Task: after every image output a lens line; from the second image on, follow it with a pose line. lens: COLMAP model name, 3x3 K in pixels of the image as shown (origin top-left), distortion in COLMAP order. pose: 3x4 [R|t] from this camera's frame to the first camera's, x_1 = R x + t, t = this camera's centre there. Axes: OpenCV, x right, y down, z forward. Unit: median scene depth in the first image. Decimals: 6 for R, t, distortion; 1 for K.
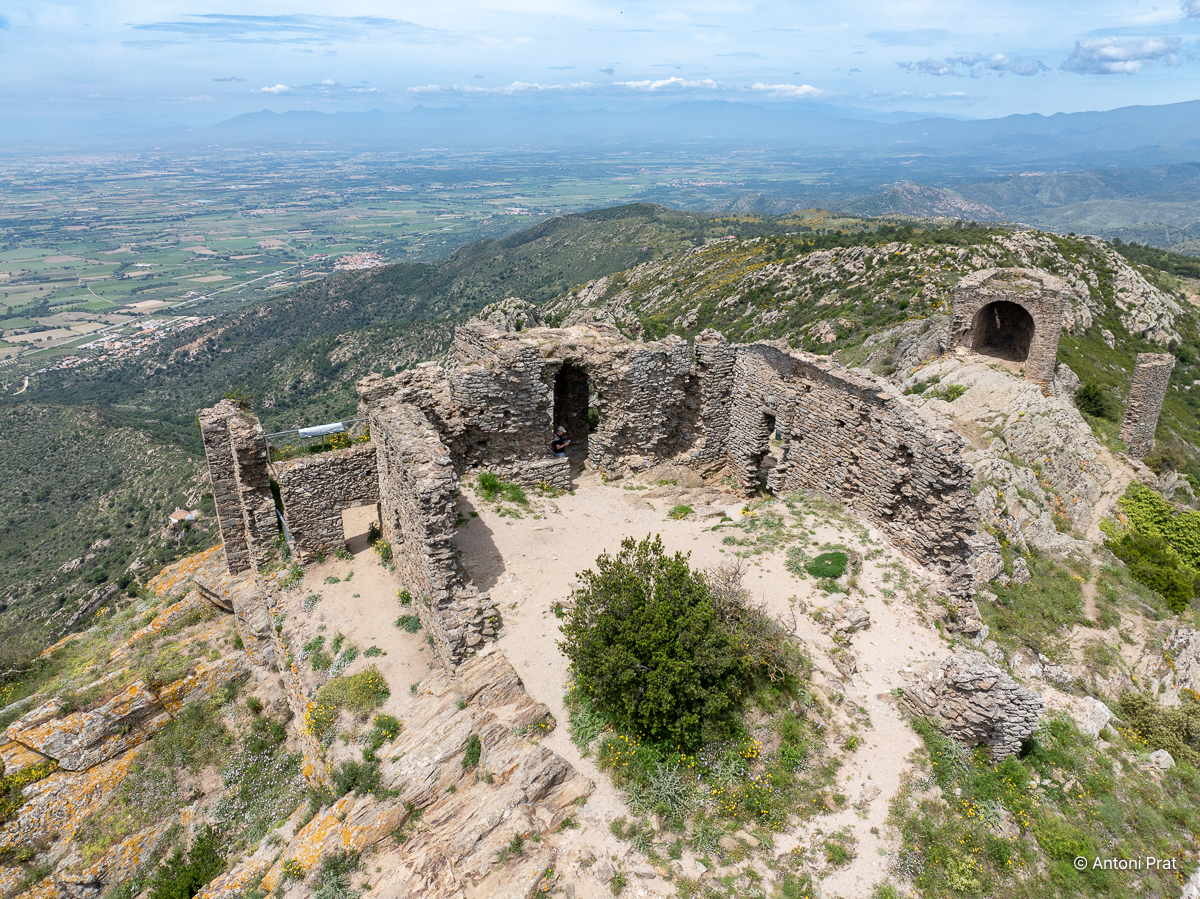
lens RADIAL K [[842.8, 0, 602.3], [0, 842.8, 445.5], [0, 0, 1]] dist [-0.044595, 0.012513]
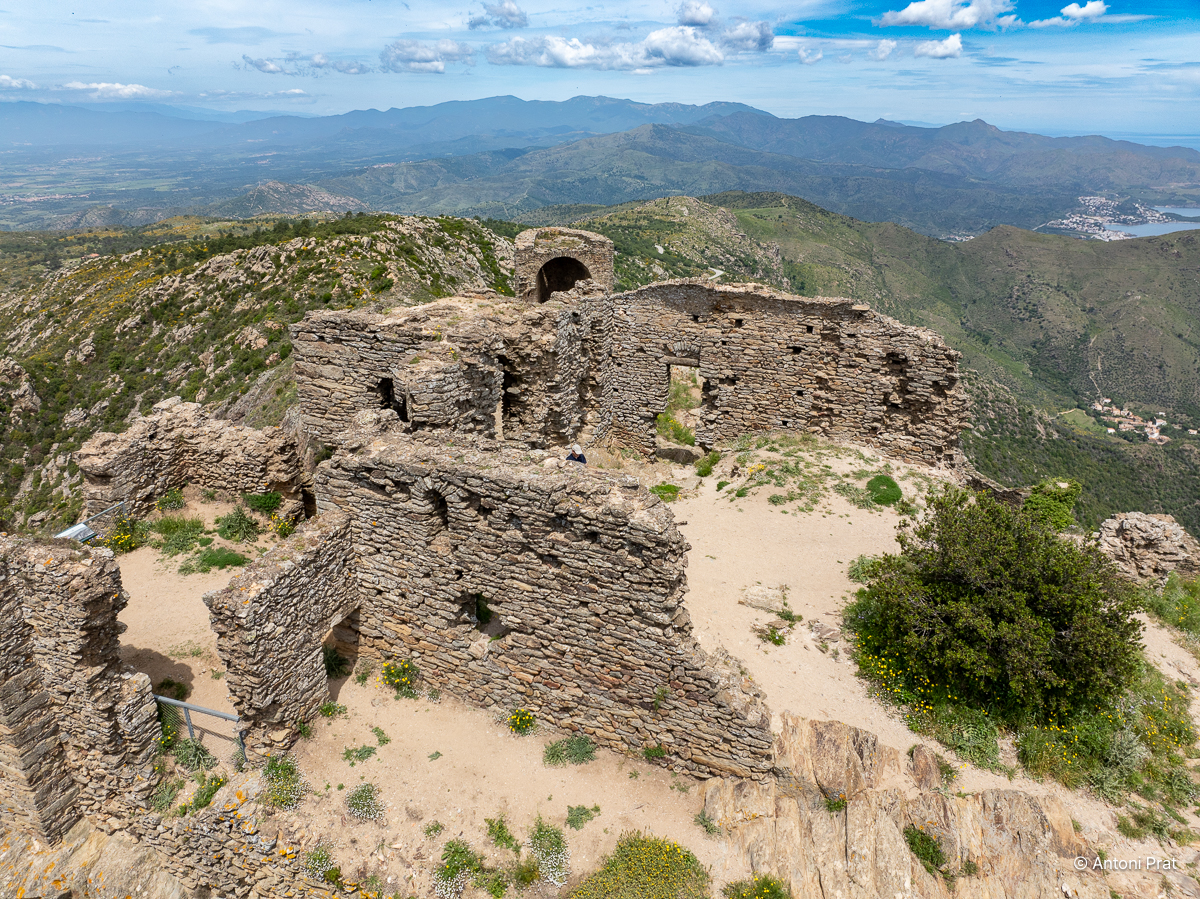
lens RADIAL K [[837.9, 0, 597.0], [0, 837.9, 444.0], [0, 0, 1]] dist [-0.031488, 0.003484]
pose [[0.766991, -0.239204, 0.595405, -0.459594], [0.238484, 0.967715, 0.081568, -0.053025], [-0.595693, 0.079433, 0.799275, 0.393507]]
